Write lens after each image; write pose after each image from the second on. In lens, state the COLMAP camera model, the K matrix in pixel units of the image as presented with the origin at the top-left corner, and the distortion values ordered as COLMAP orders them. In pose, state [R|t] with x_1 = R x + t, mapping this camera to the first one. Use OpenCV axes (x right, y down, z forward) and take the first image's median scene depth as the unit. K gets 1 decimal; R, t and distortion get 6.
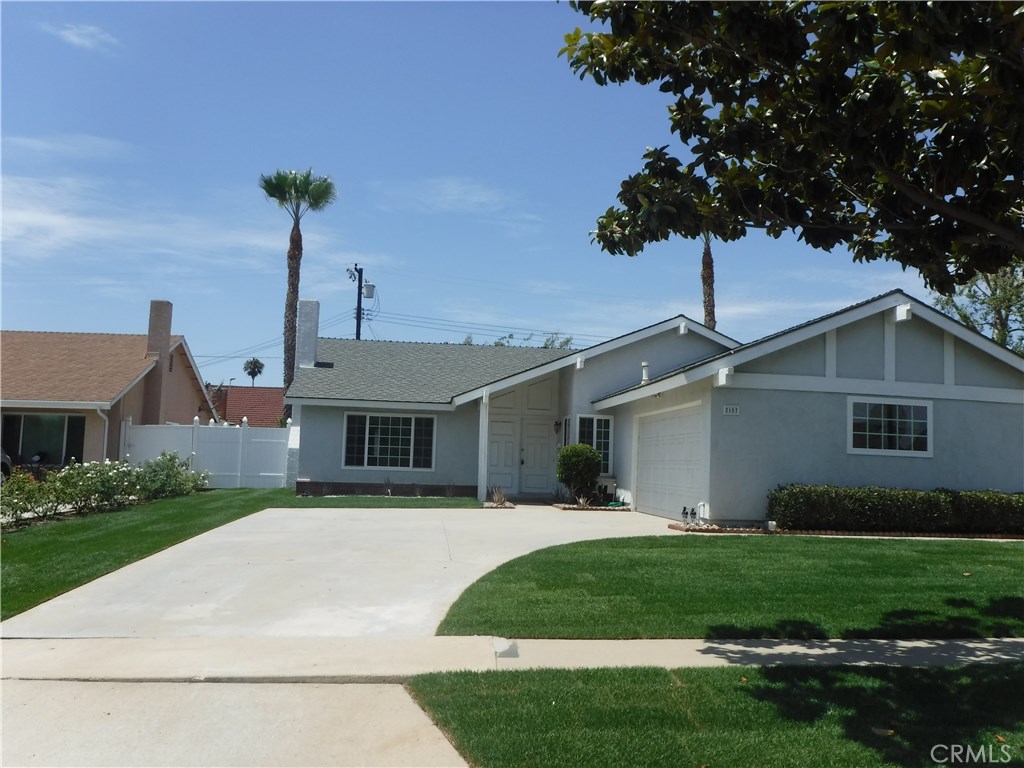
lens RADIAL K [[862.4, 0, 510.3], [0, 862.4, 443.5], [0, 0, 1]] dist [-0.097621, 0.008515]
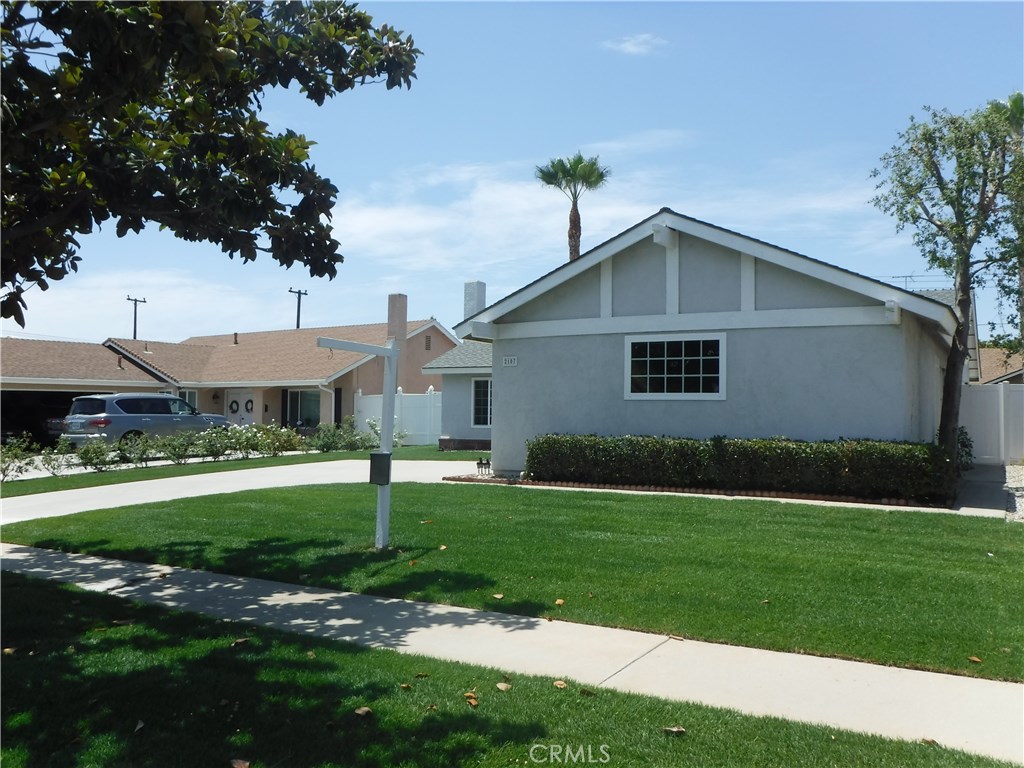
lens RADIAL K [[861.0, 0, 512.0], [0, 861.0, 384.0], [0, 0, 1]] dist [-0.091888, 0.001553]
pose [[0.801002, -0.050227, -0.596551, 0.579398], [0.034792, 0.998696, -0.037371, 0.017423], [0.597650, 0.009179, 0.801704, 0.132729]]
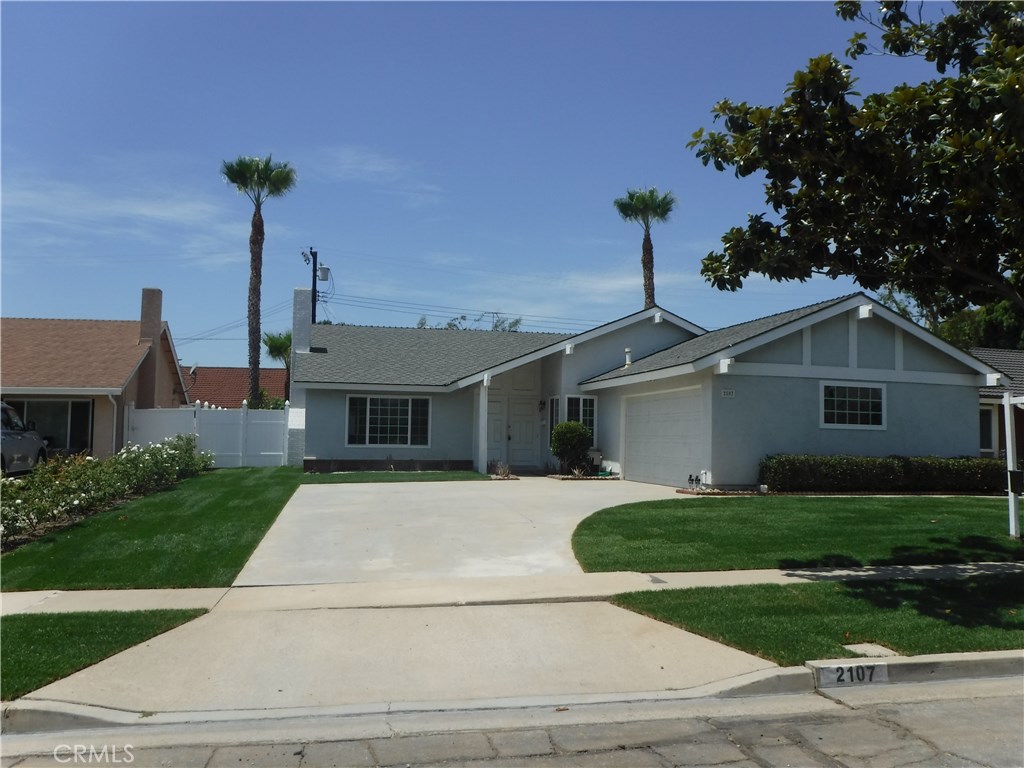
lens RADIAL K [[862.4, 0, 510.3], [0, 862.4, 443.5], [0, 0, 1]] dist [-0.097621, 0.008515]
pose [[0.993522, -0.017718, 0.112252, -0.122000], [0.014157, 0.999373, 0.032444, -0.008029], [-0.112756, -0.030645, 0.993150, -0.106970]]
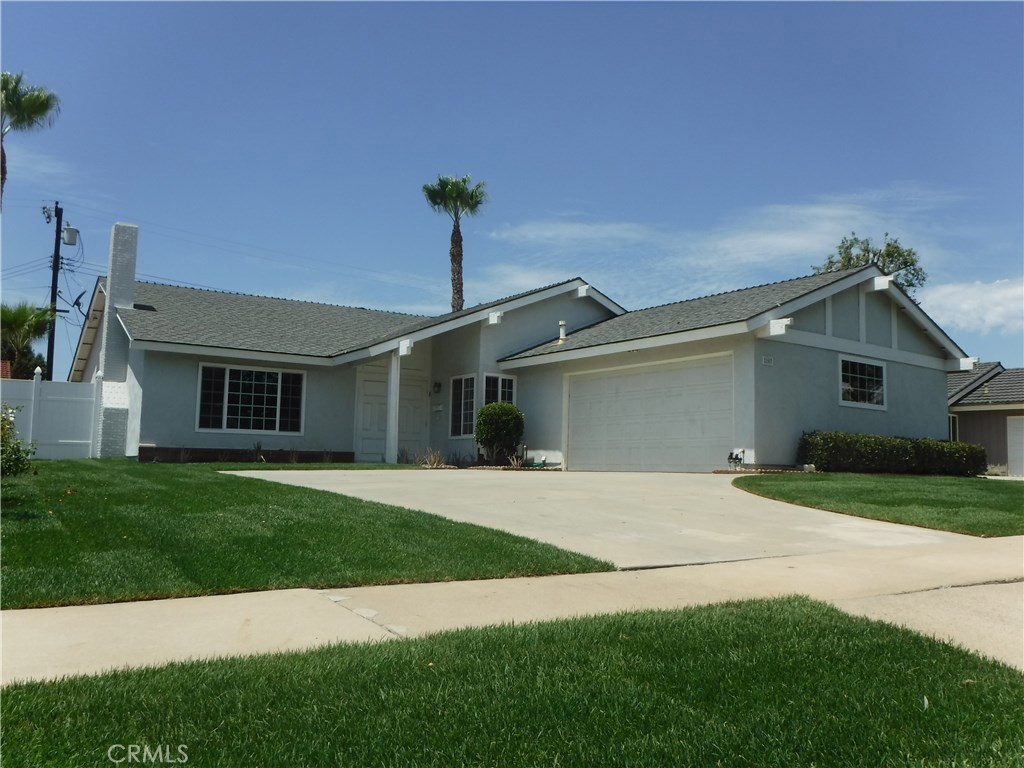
lens RADIAL K [[862.4, 0, 510.3], [0, 862.4, 443.5], [0, 0, 1]] dist [-0.097621, 0.008515]
pose [[0.879391, 0.000702, 0.476099, -0.350879], [-0.002876, 0.999989, 0.003838, 0.040439], [-0.476091, -0.004744, 0.879383, 0.154369]]
